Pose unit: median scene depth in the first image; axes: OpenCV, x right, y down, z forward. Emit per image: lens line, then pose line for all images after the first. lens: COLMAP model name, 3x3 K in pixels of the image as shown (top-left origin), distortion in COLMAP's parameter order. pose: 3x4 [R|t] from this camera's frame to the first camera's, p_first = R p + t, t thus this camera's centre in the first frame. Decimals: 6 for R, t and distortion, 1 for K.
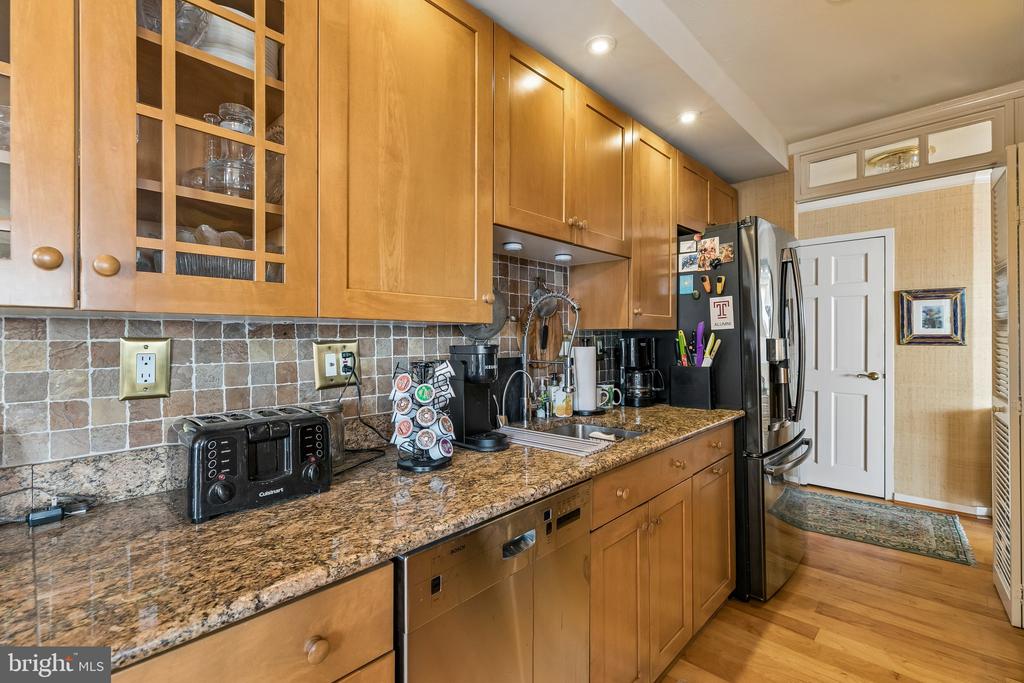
lens RADIAL K [[458.0, 0, 512.0], [0, 458.0, 341.5], [0, 0, 1]] dist [0.001763, 0.000574]
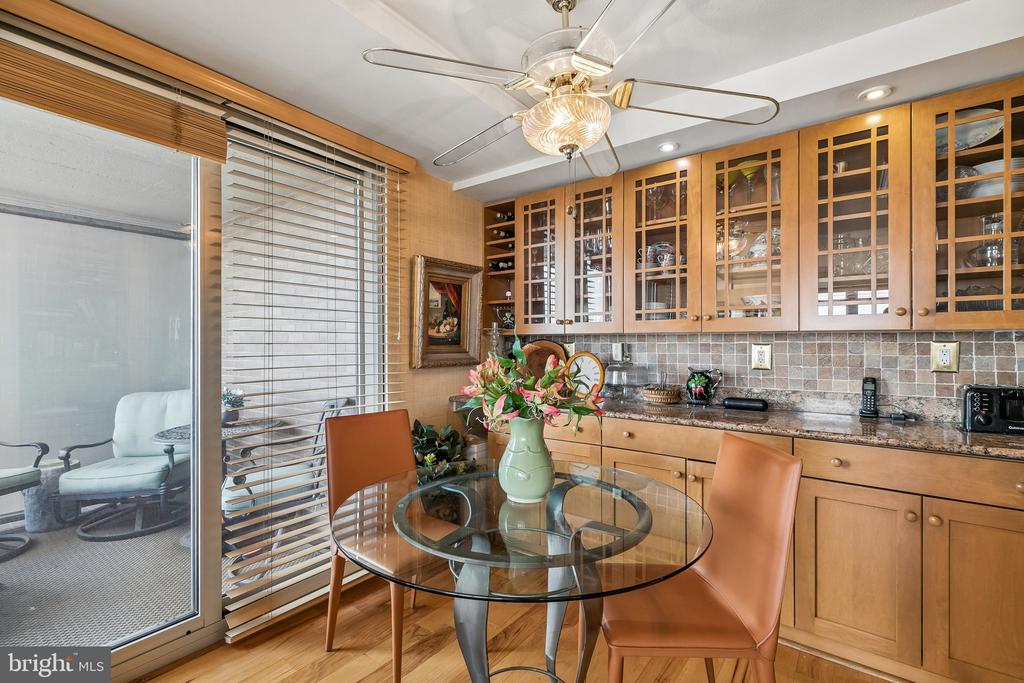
lens RADIAL K [[458.0, 0, 512.0], [0, 458.0, 341.5], [0, 0, 1]] dist [0.001763, 0.000574]
pose [[0.106730, -0.006186, -0.994269, 0.297453], [-0.003937, 0.999970, -0.006644, 0.004255], [0.994280, 0.004624, 0.106702, -0.325797]]
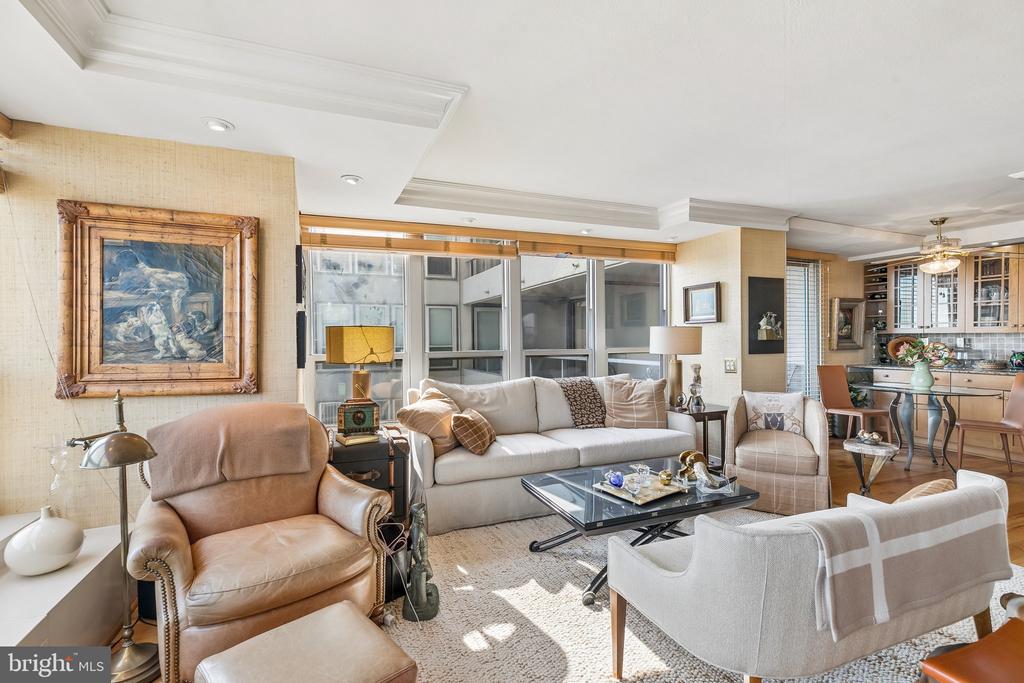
lens RADIAL K [[458.0, 0, 512.0], [0, 458.0, 341.5], [0, 0, 1]] dist [0.001763, 0.000574]
pose [[-0.418039, 0.007231, -0.908400, 1.741047], [-0.001790, 0.999960, 0.008784, 0.001802], [0.908427, 0.005298, -0.418009, -0.850846]]
